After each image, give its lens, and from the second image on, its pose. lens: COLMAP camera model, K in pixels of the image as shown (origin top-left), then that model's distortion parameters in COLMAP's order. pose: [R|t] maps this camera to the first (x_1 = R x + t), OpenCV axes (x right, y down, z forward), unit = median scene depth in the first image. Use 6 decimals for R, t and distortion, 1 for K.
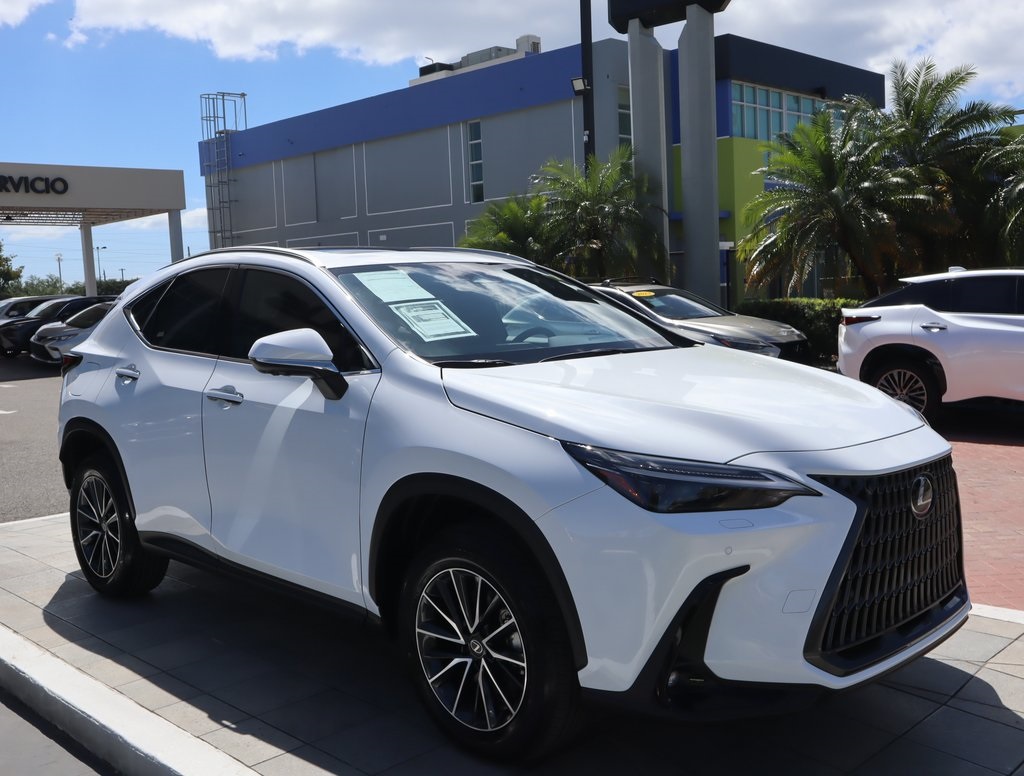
lens RADIAL K [[1047.7, 0, 516.3], [0, 1047.7, 388.8], [0, 0, 1]] dist [-0.083693, 0.127063]
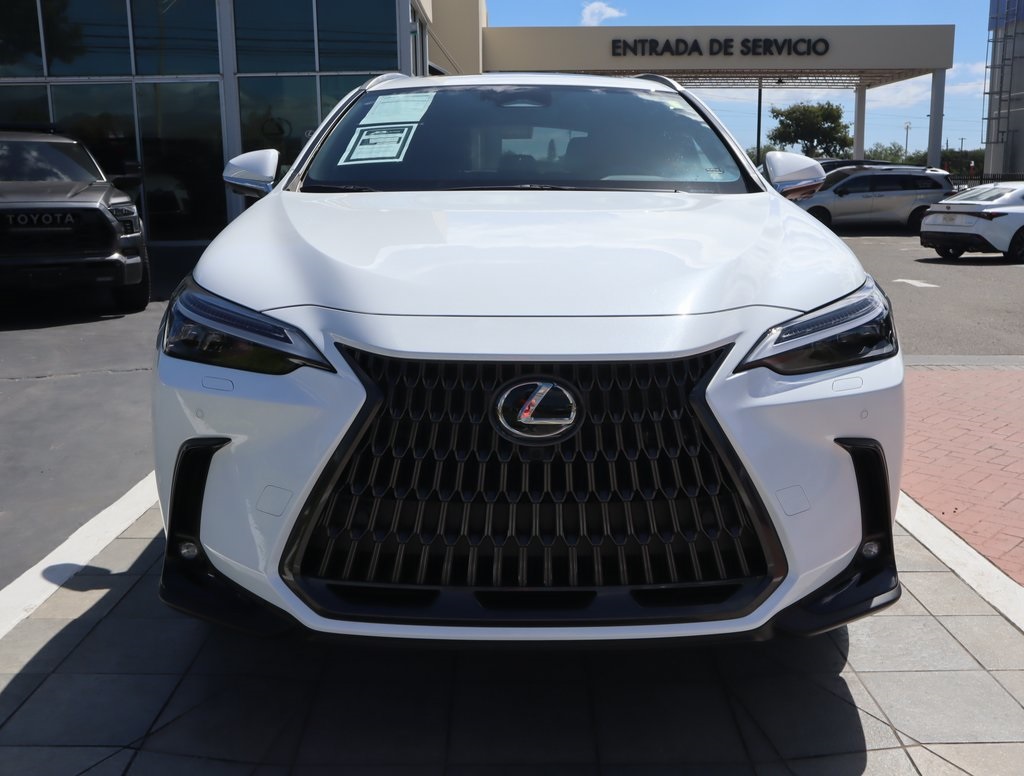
lens RADIAL K [[1047.7, 0, 516.3], [0, 1047.7, 388.8], [0, 0, 1]] dist [-0.083693, 0.127063]
pose [[0.712227, 0.174910, -0.679808, 0.684717], [-0.090992, 0.983292, 0.157664, -0.010635], [0.696026, -0.050436, 0.716243, 0.434876]]
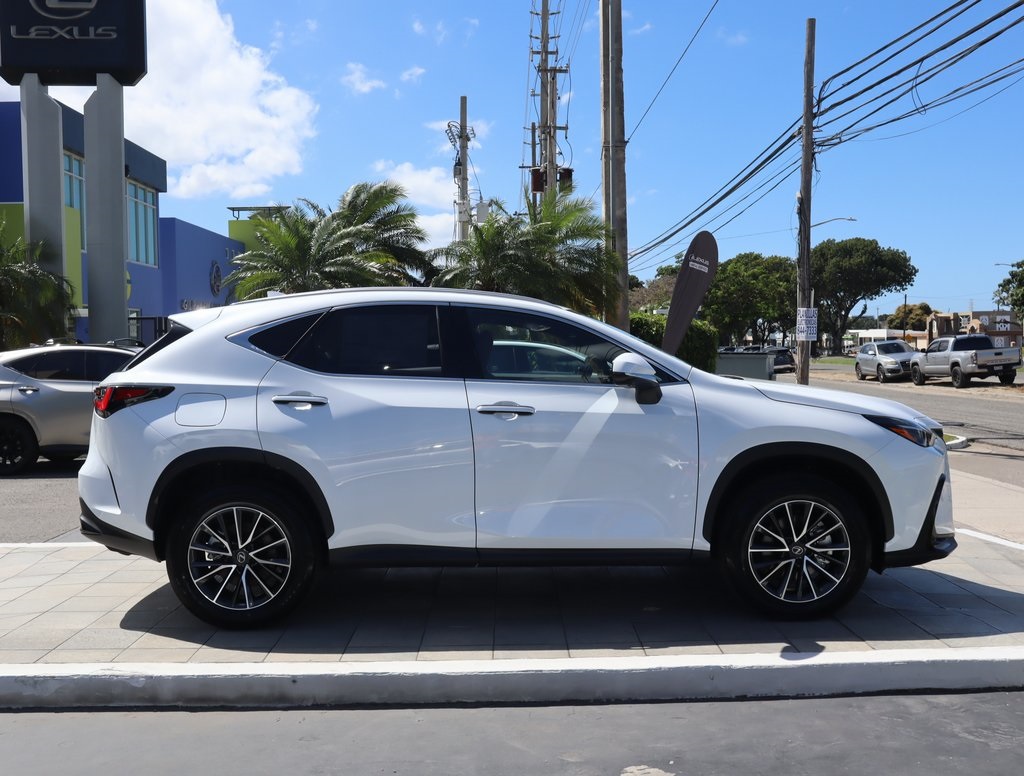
lens RADIAL K [[1047.7, 0, 516.3], [0, 1047.7, 388.8], [0, 0, 1]] dist [-0.083693, 0.127063]
pose [[0.696282, 0.001520, 0.717767, -1.268593], [0.052466, 0.997215, -0.053008, 0.052954], [-0.715849, 0.074566, 0.694263, 0.155652]]
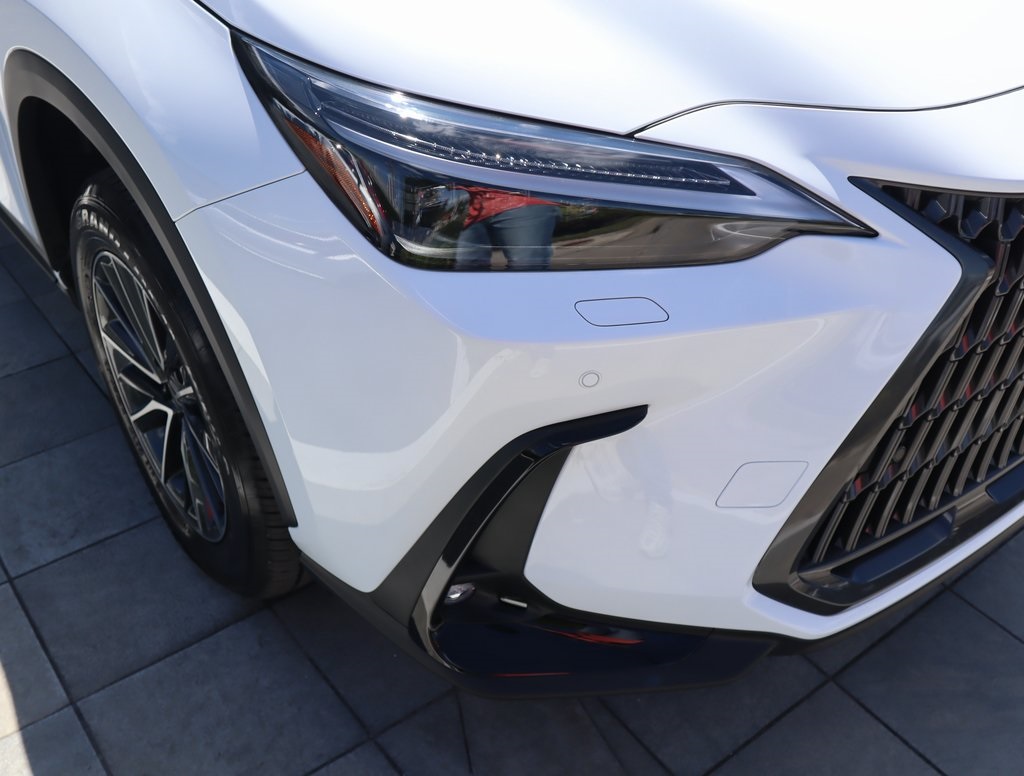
lens RADIAL K [[1047.7, 0, 516.3], [0, 1047.7, 388.8], [0, 0, 1]] dist [-0.083693, 0.127063]
pose [[0.991630, 0.102026, -0.079120, 0.153285], [-0.049274, 0.865491, 0.498495, -0.025901], [0.119338, -0.490424, 0.863274, 0.484782]]
